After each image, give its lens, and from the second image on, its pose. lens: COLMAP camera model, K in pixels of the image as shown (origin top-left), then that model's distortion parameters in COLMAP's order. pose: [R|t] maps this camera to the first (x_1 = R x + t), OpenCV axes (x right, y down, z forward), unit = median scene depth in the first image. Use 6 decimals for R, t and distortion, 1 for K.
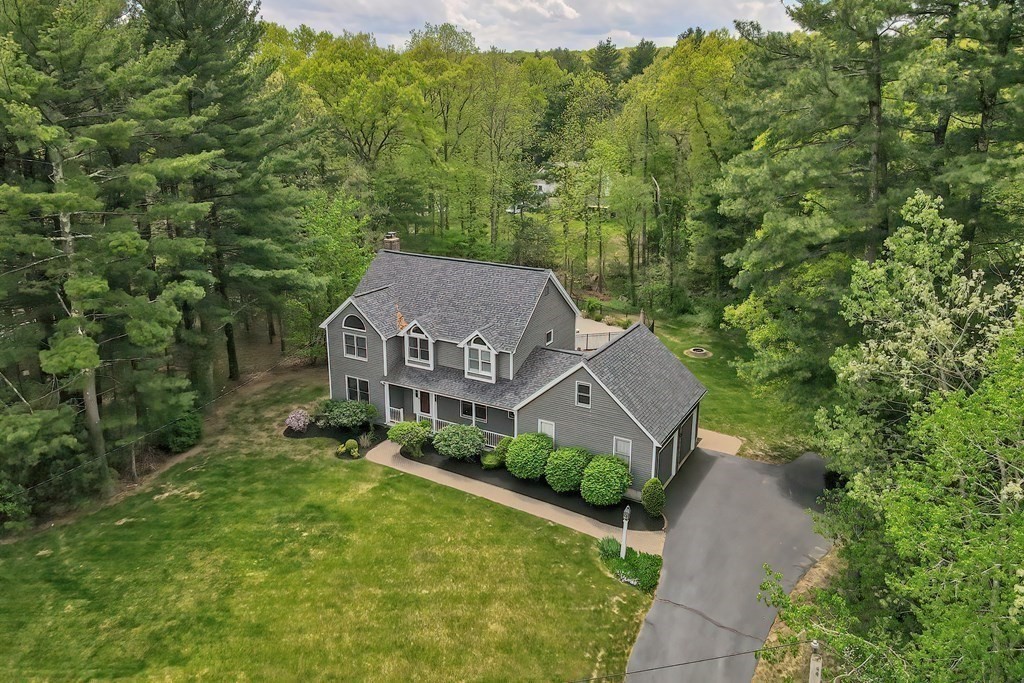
lens RADIAL K [[763.0, 0, 500.1], [0, 763.0, 277.8], [0, 0, 1]] dist [0.032315, -0.011976]
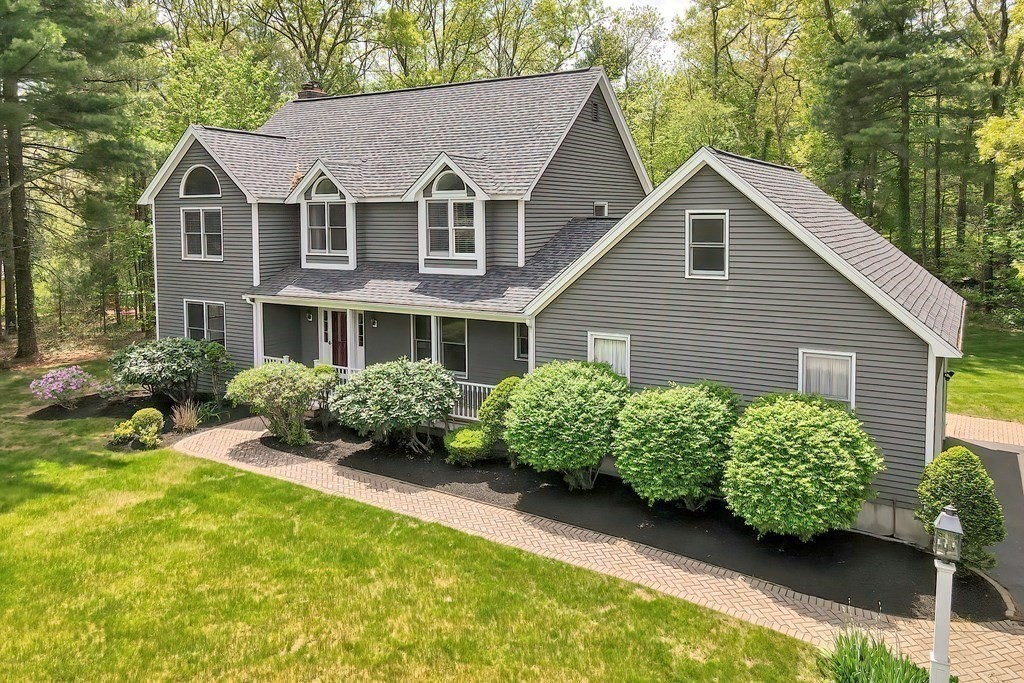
lens RADIAL K [[763.0, 0, 510.4], [0, 763.0, 252.7], [0, 0, 1]] dist [0.032315, -0.011976]
pose [[0.999908, -0.001683, -0.013427, 0.015710], [-0.000796, 0.983198, -0.182543, 0.225577], [0.013508, 0.182537, 0.983106, 0.621423]]
